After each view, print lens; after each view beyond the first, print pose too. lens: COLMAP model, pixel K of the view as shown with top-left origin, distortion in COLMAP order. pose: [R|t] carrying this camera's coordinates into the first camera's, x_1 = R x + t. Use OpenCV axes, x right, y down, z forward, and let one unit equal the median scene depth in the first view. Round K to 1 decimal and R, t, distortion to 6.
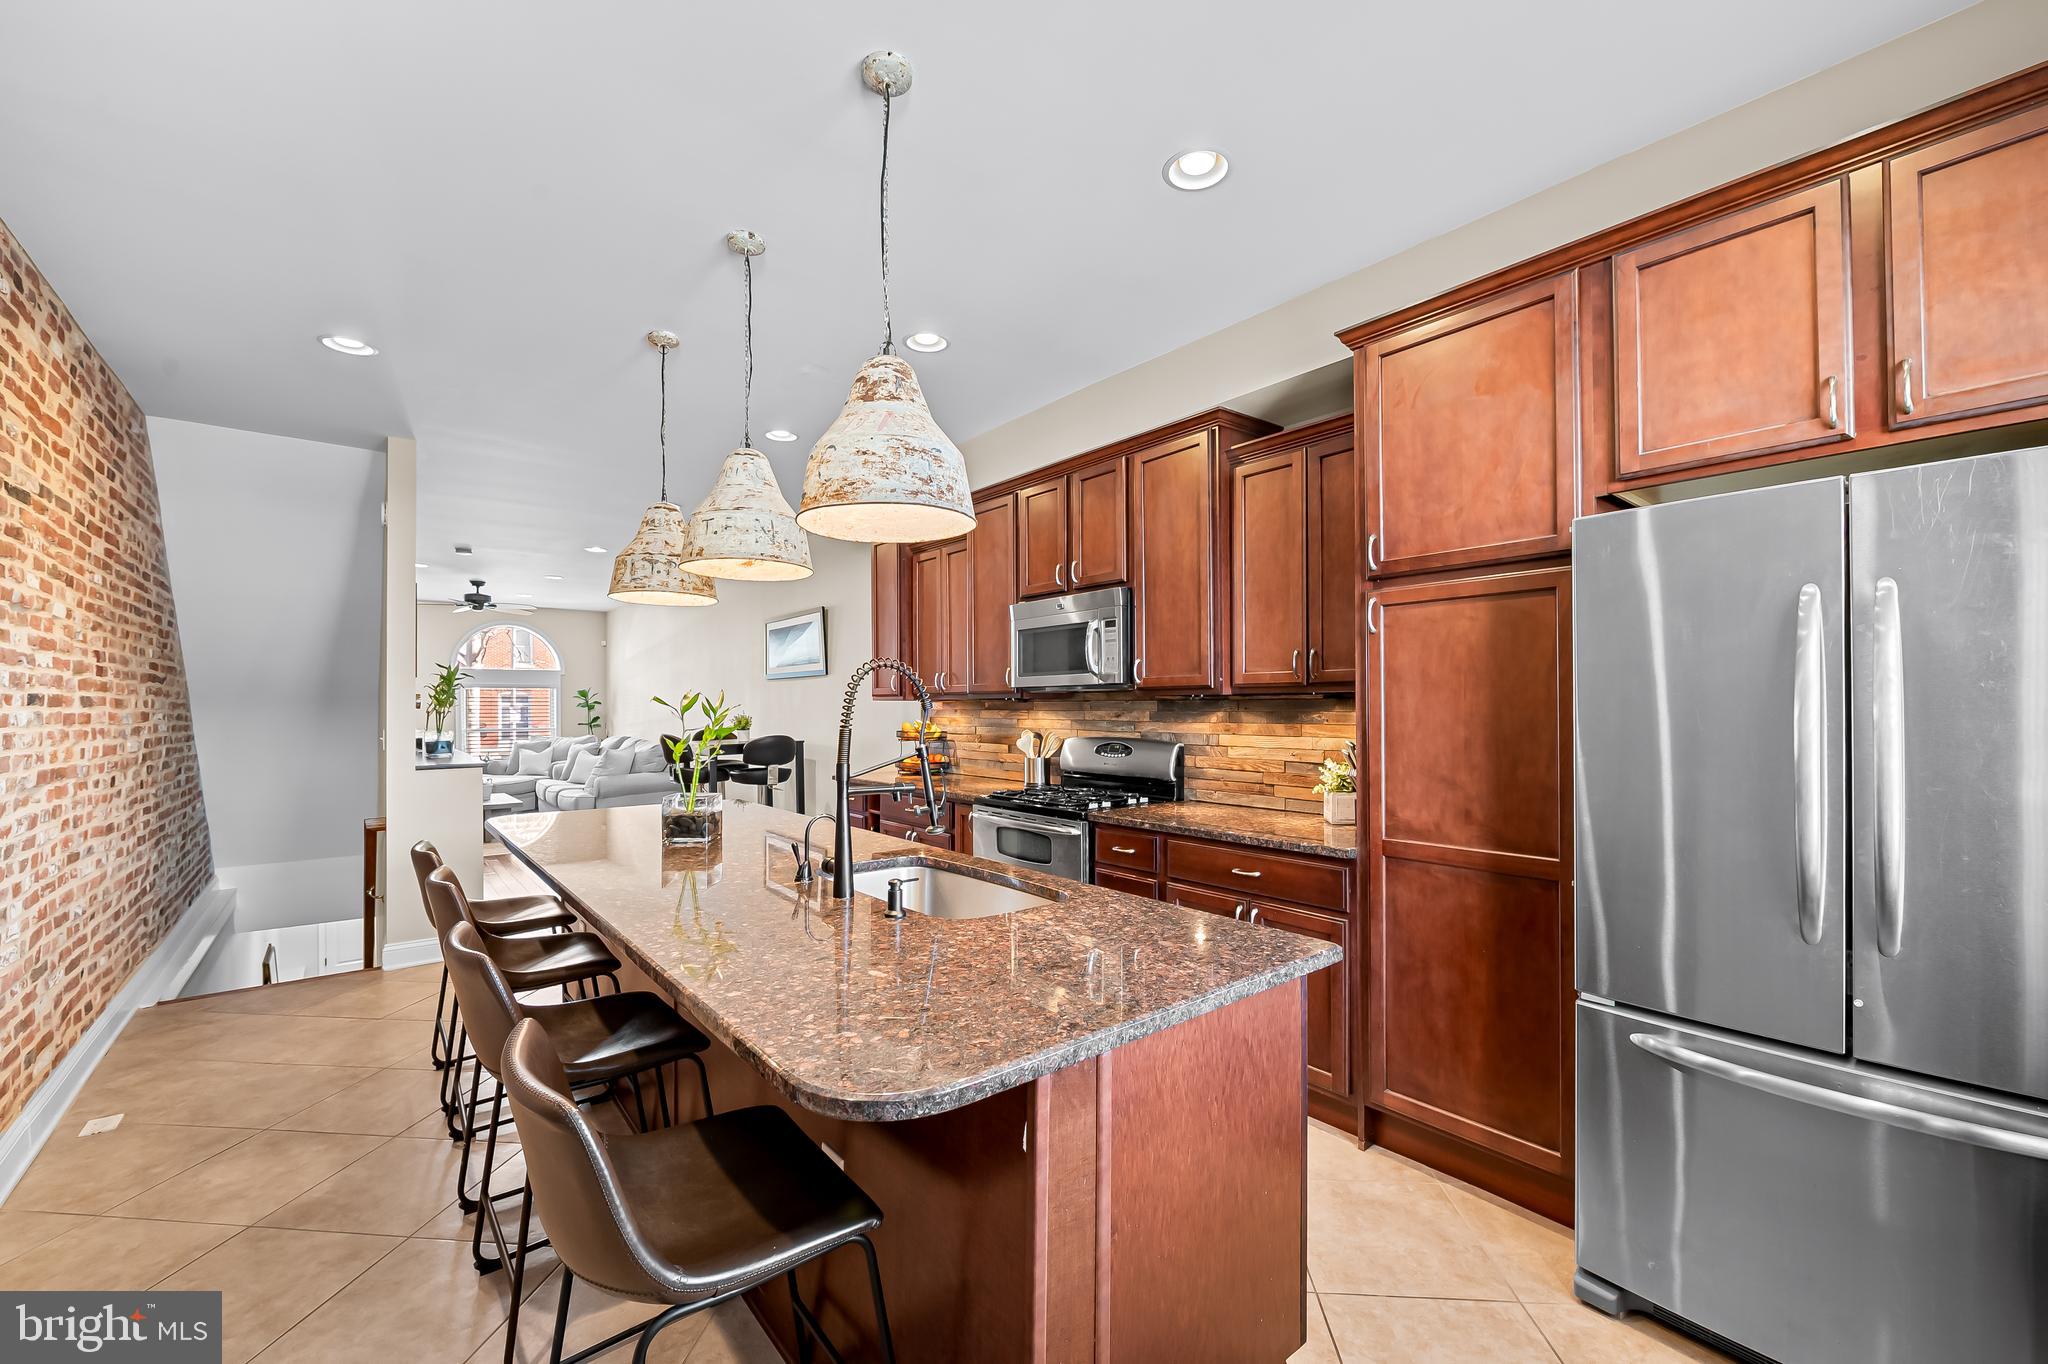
lens RADIAL K [[820.6, 0, 1032.8], [0, 820.6, 673.6], [0, 0, 1]] dist [-0.008697, -0.000389]
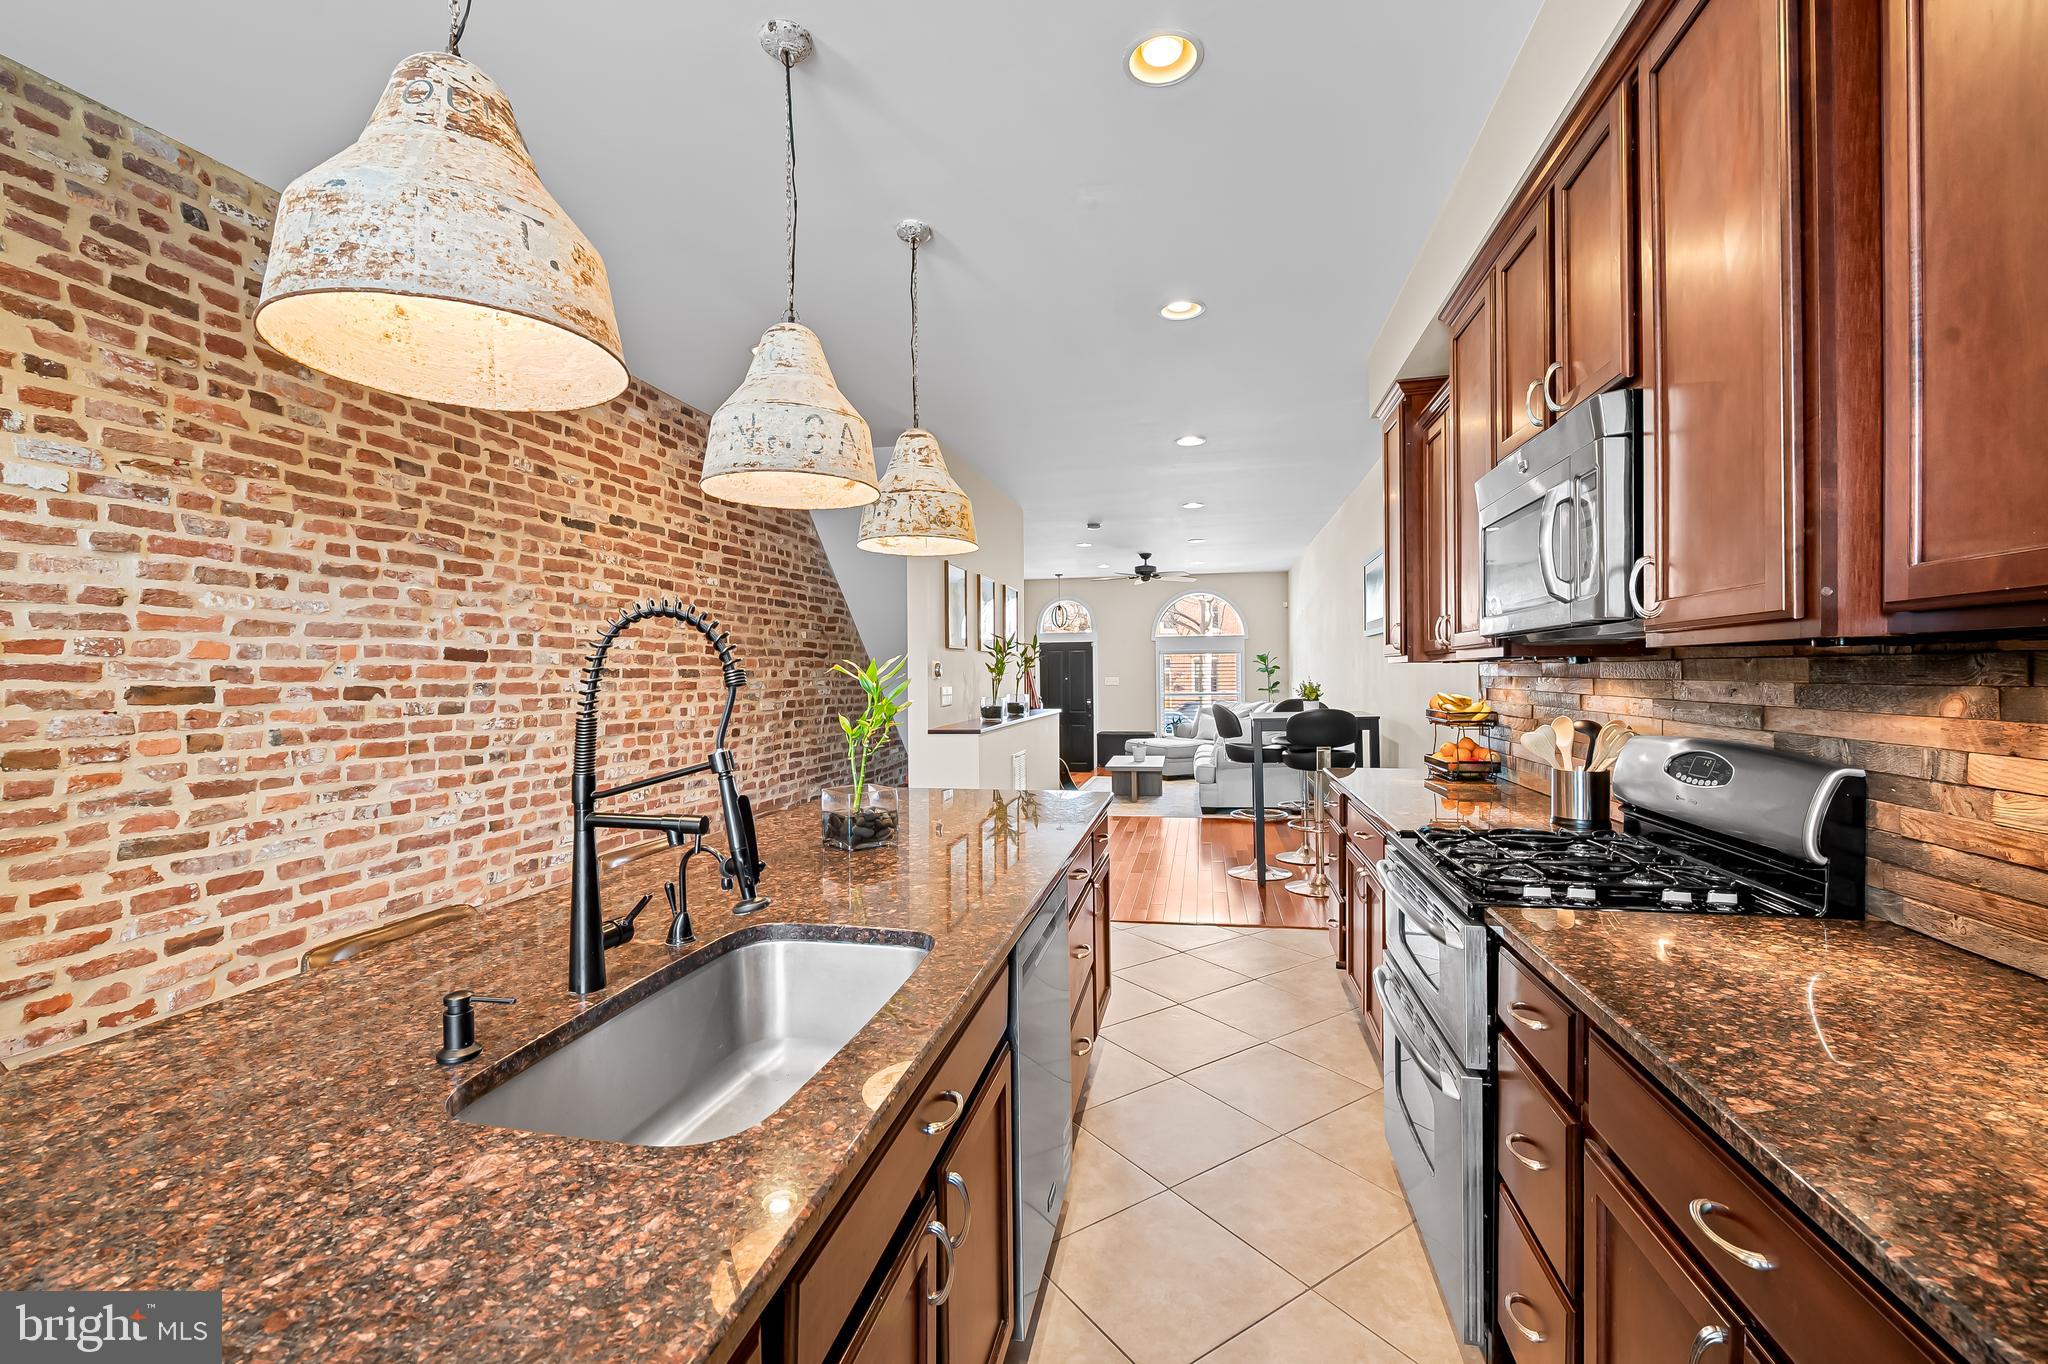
lens RADIAL K [[865.5, 0, 1019.6], [0, 865.5, 670.0], [0, 0, 1]] dist [-0.001367, -0.007551]
pose [[0.617690, -0.006506, -0.786394, 0.258422], [0.038890, 0.998995, 0.022282, 0.015675], [0.785459, -0.044346, 0.617323, 0.457041]]
